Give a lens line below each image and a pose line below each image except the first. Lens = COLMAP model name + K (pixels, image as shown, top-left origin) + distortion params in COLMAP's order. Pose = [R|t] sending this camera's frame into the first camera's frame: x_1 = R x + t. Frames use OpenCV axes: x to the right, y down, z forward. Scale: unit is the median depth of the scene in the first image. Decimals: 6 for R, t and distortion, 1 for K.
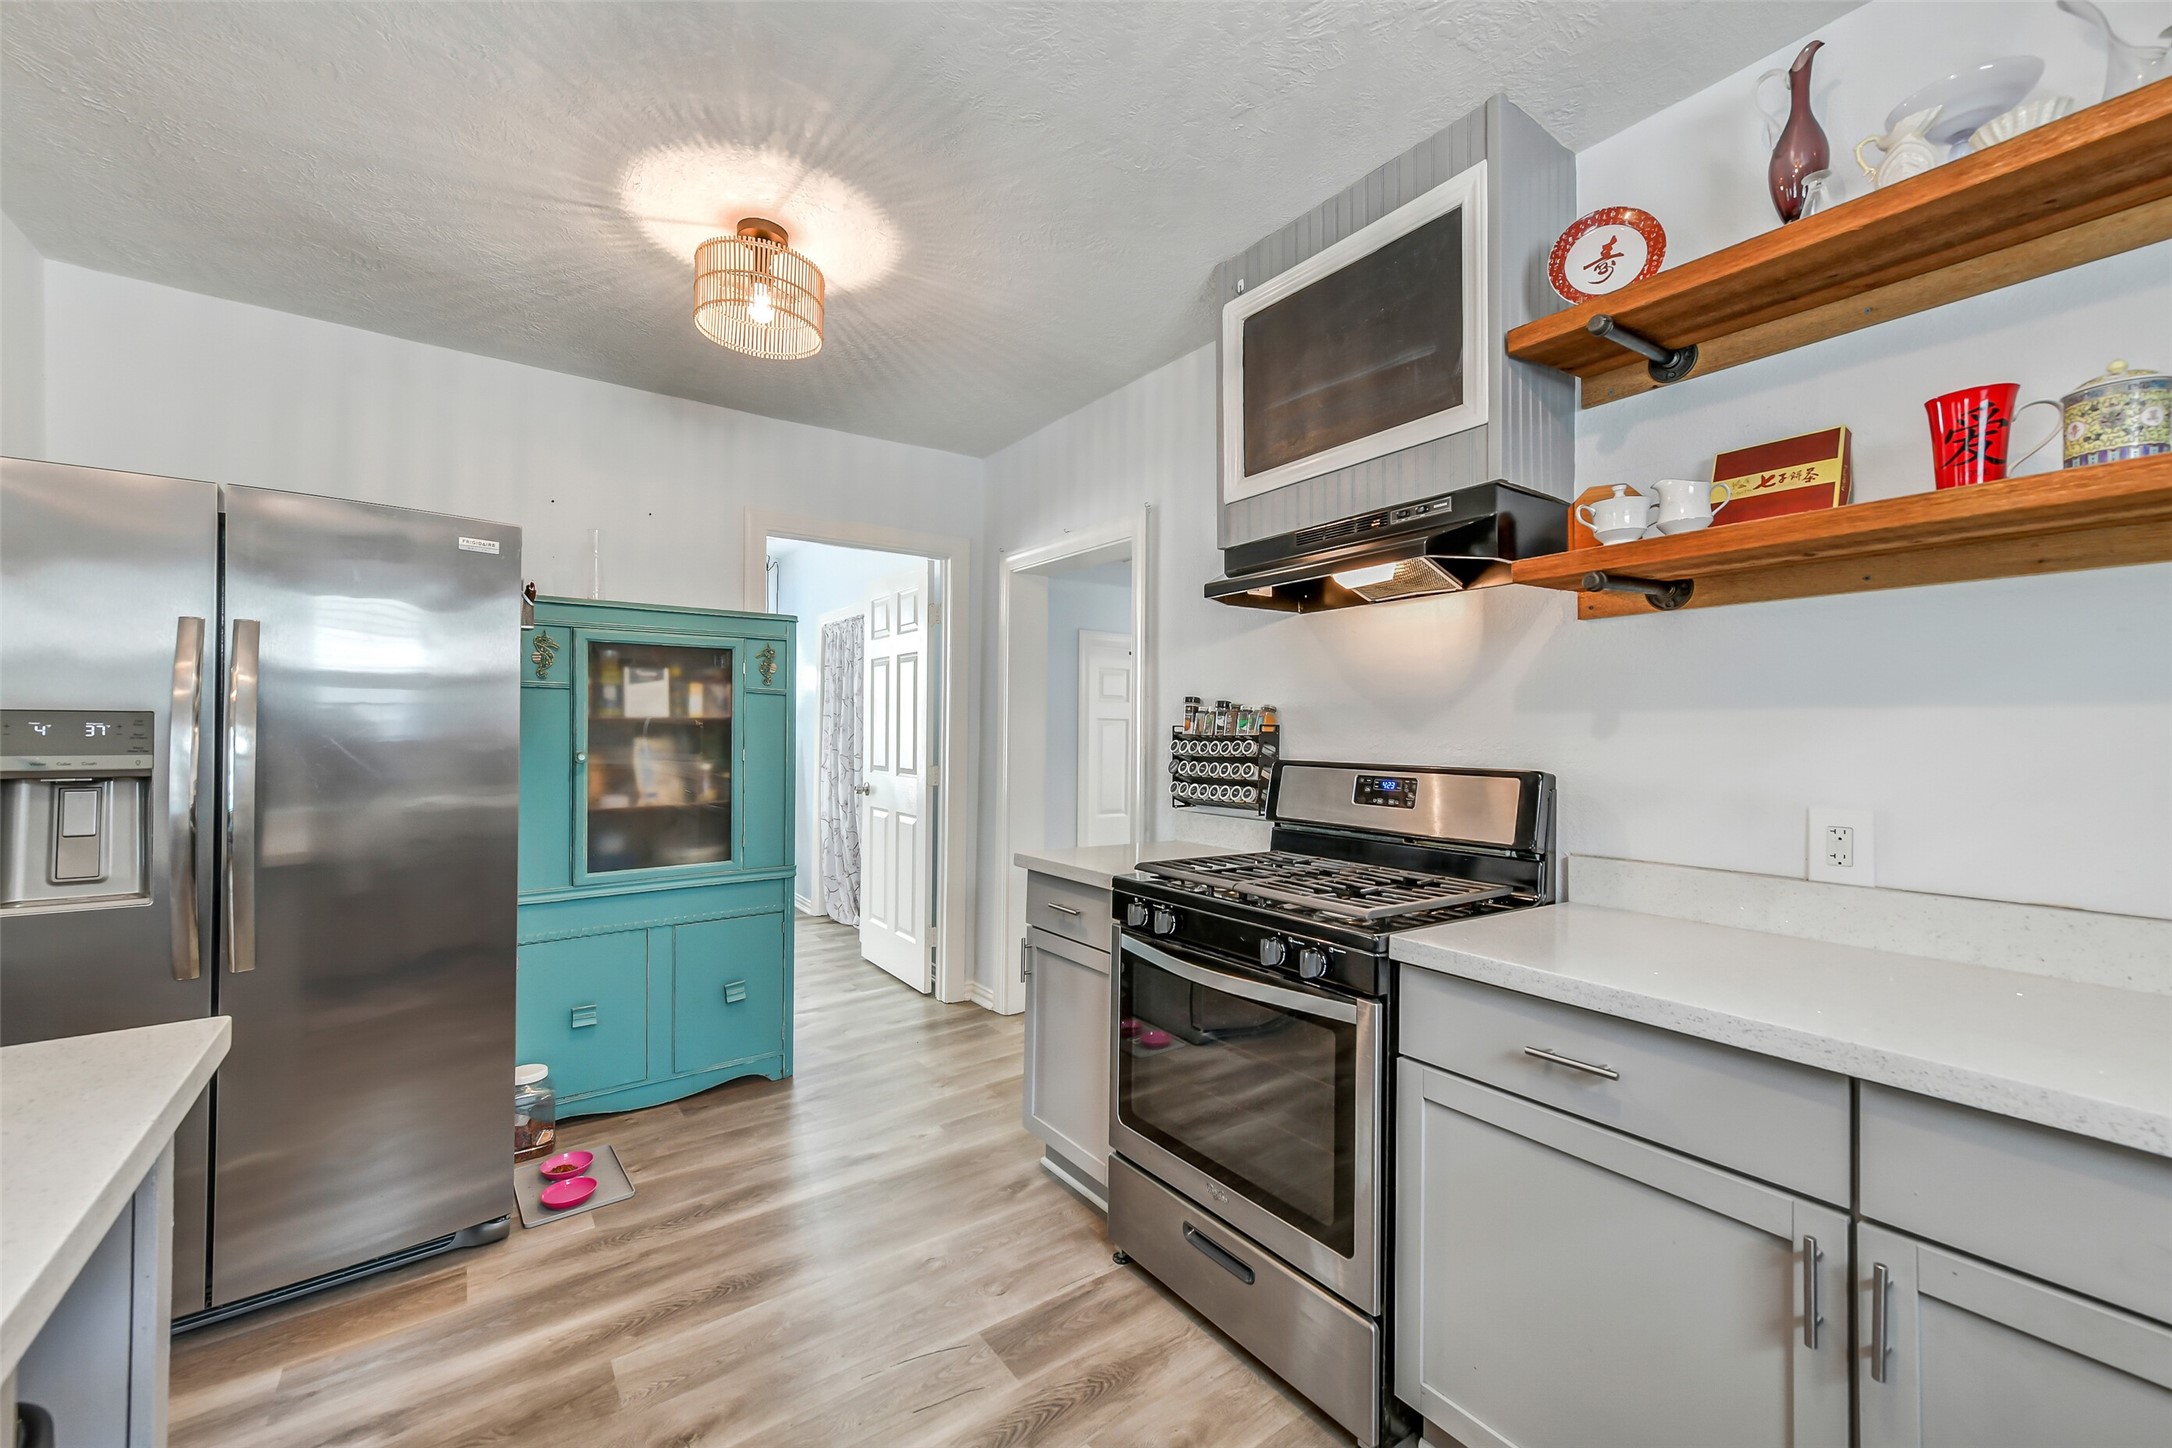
lens RADIAL K [[849.3, 0, 1074.8], [0, 849.3, 732.6], [0, 0, 1]] dist [-0.018851, 0.000947]
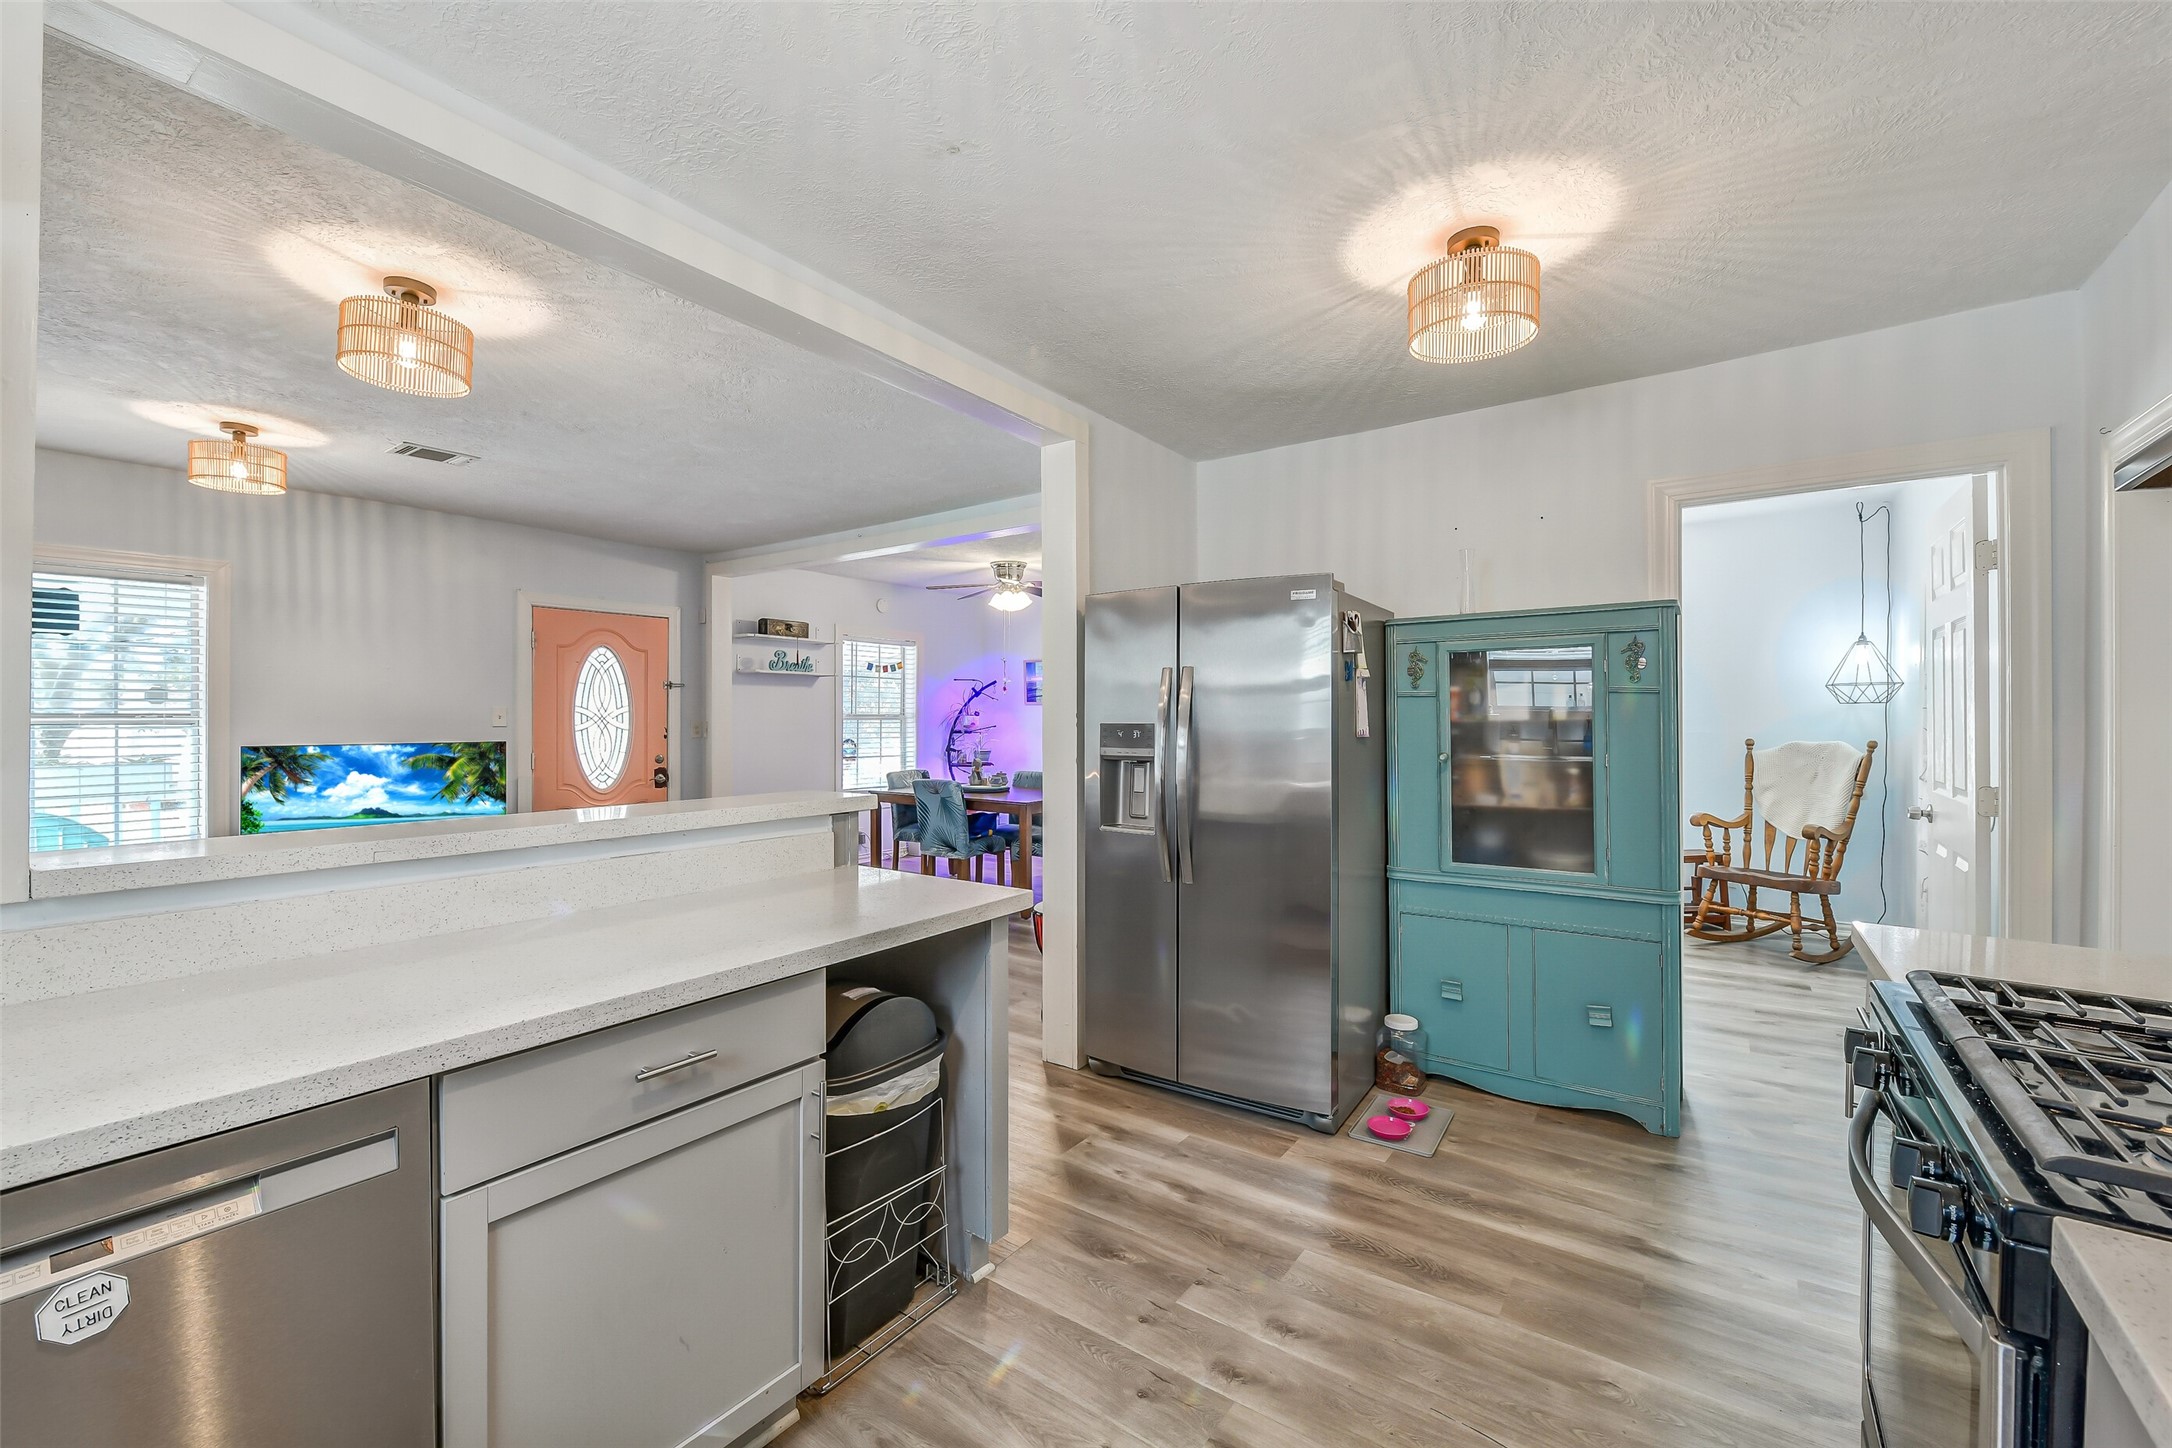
lens RADIAL K [[849.3, 0, 1078.7], [0, 849.3, 719.3], [0, 0, 1]] dist [-0.018851, 0.000947]
pose [[0.303390, -0.007335, -0.952838, 0.352591], [0.001279, 0.999973, -0.007291, -0.013922], [0.952865, 0.000993, 0.303391, 0.202354]]
